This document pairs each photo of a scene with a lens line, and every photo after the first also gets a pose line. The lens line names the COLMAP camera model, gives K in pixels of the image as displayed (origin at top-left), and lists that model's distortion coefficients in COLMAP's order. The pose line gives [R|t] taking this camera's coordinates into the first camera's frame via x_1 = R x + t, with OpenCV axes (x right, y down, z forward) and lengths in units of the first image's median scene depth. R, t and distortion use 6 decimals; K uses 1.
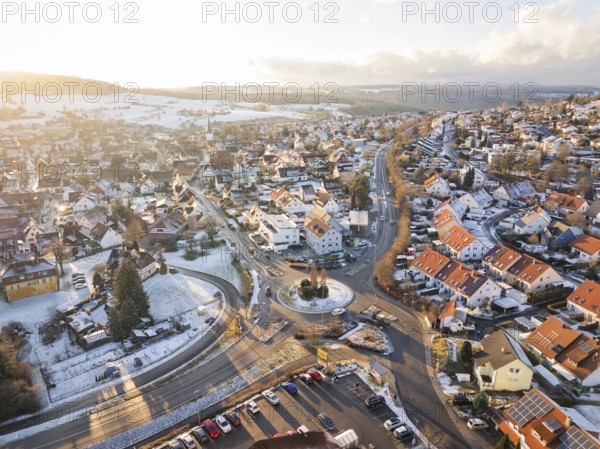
lens RADIAL K [[421.7, 0, 300.0], [0, 421.7, 224.5], [0, 0, 1]] dist [-0.044789, 0.011325]
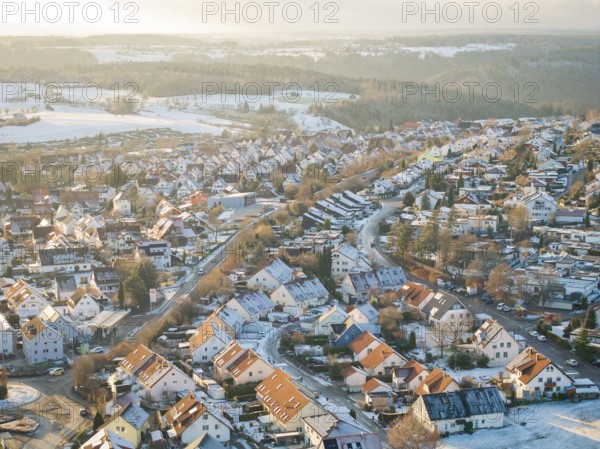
lens RADIAL K [[1202.8, 0, 300.0], [0, 1202.8, 224.5], [0, 0, 1]] dist [-0.047980, 0.134531]
pose [[0.999708, -0.003313, 0.023951, 0.237344], [0.007043, 0.987513, -0.157383, 0.083413], [-0.023130, 0.157506, 0.987247, -0.573455]]
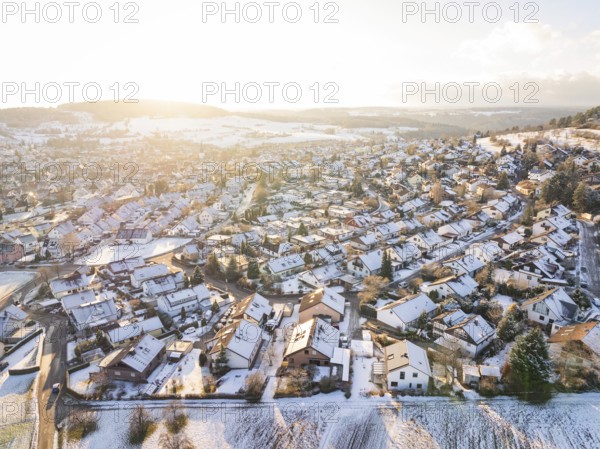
lens RADIAL K [[421.7, 0, 300.0], [0, 421.7, 224.5], [0, 0, 1]] dist [-0.044789, 0.011325]
pose [[0.950076, 0.079631, -0.301687, 0.893408], [-0.092709, 0.995263, -0.029258, 0.052001], [0.297929, 0.055767, 0.952958, -0.366317]]
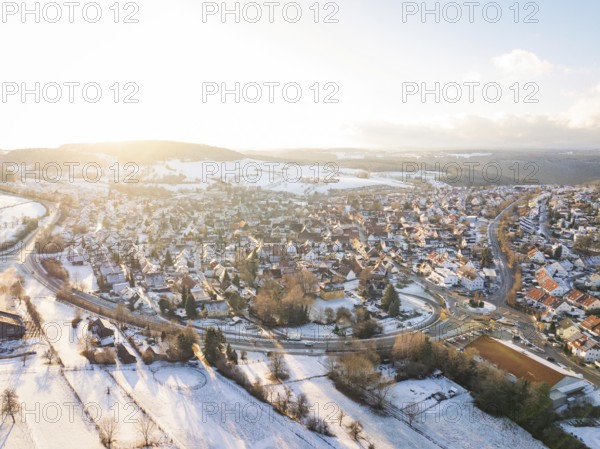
lens RADIAL K [[421.7, 0, 300.0], [0, 421.7, 224.5], [0, 0, 1]] dist [-0.044789, 0.011325]
pose [[0.980887, 0.040122, -0.190397, -0.182348], [-0.065176, 0.989732, -0.127214, 0.034896], [0.183338, 0.137192, 0.973430, -0.507758]]
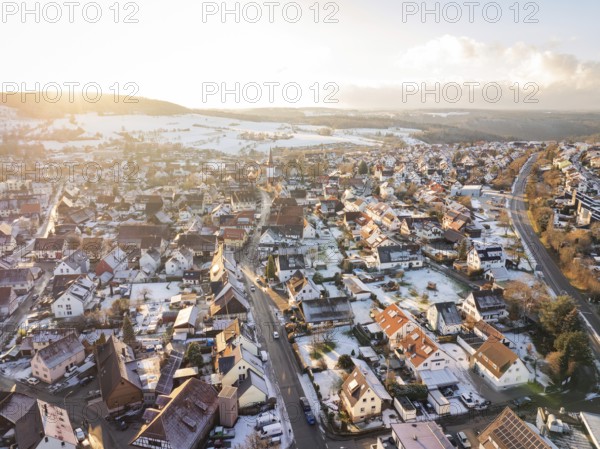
lens RADIAL K [[421.7, 0, 300.0], [0, 421.7, 224.5], [0, 0, 1]] dist [-0.044789, 0.011325]
pose [[0.990371, 0.044996, -0.130919, -0.074681], [-0.051260, 0.997677, -0.044876, -0.117655], [0.128595, 0.051154, 0.990377, 0.321387]]
